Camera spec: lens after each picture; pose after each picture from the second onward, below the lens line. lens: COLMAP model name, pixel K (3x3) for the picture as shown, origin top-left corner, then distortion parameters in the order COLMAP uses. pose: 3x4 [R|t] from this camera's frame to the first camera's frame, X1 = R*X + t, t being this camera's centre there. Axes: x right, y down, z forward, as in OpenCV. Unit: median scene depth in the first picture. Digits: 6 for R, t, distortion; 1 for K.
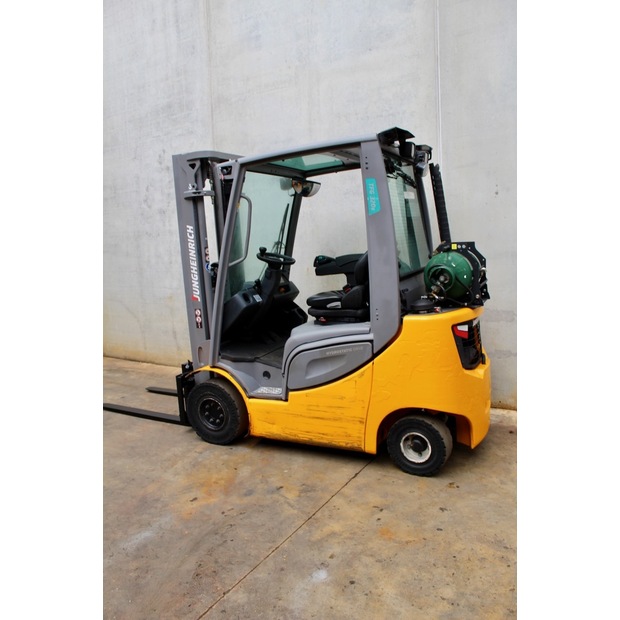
lens RADIAL K [[508.9, 0, 309.3], [0, 508.9, 312.1], [0, 0, 1]] dist [-0.145021, 0.123465]
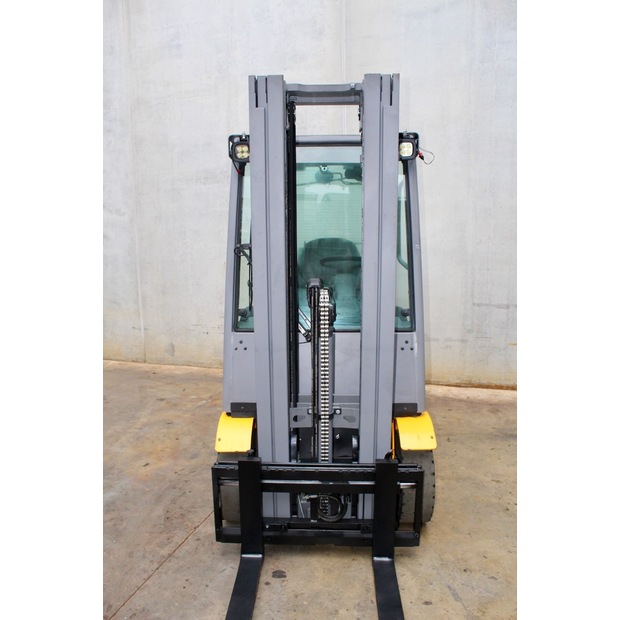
lens RADIAL K [[508.9, 0, 307.6], [0, 508.9, 312.9], [0, 0, 1]] dist [-0.145021, 0.123465]
pose [[0.975012, -0.009836, 0.221935, -0.092345], [0.008664, 0.999943, 0.006253, 0.022161], [-0.221984, -0.004174, 0.975041, -0.133578]]
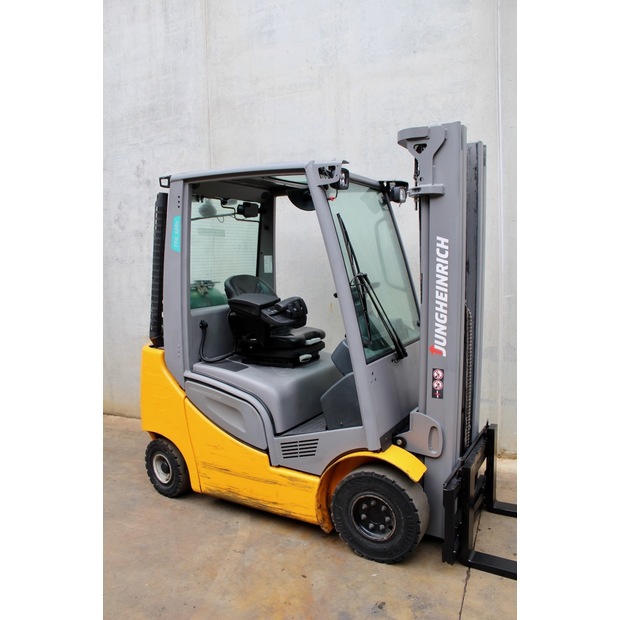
lens RADIAL K [[508.9, 0, 310.6], [0, 508.9, 311.8], [0, 0, 1]] dist [-0.145021, 0.123465]
pose [[0.988283, -0.002668, 0.152607, -0.211141], [0.011700, 0.998230, -0.058312, -0.029591], [-0.152181, 0.059414, 0.986565, 0.219760]]
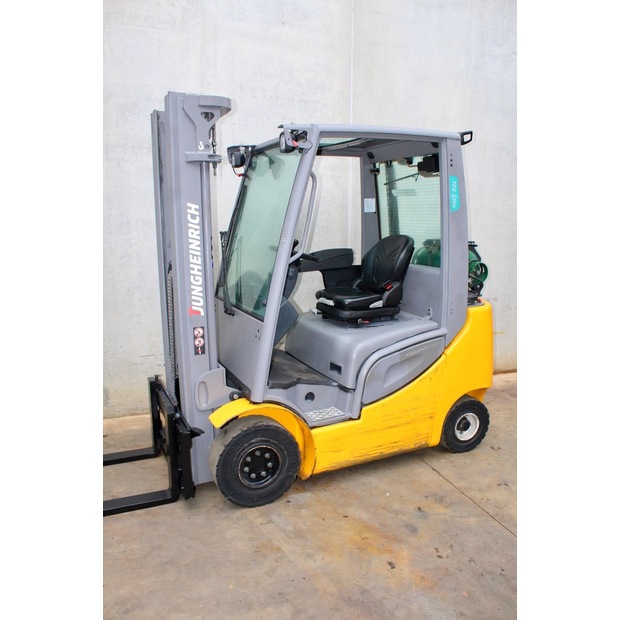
lens RADIAL K [[508.9, 0, 304.4], [0, 508.9, 316.4], [0, 0, 1]] dist [-0.145021, 0.123465]
pose [[0.622883, -0.091093, 0.776993, -0.664067], [0.080201, 0.995400, 0.052405, -0.045030], [-0.778193, 0.029673, 0.627324, 0.462555]]
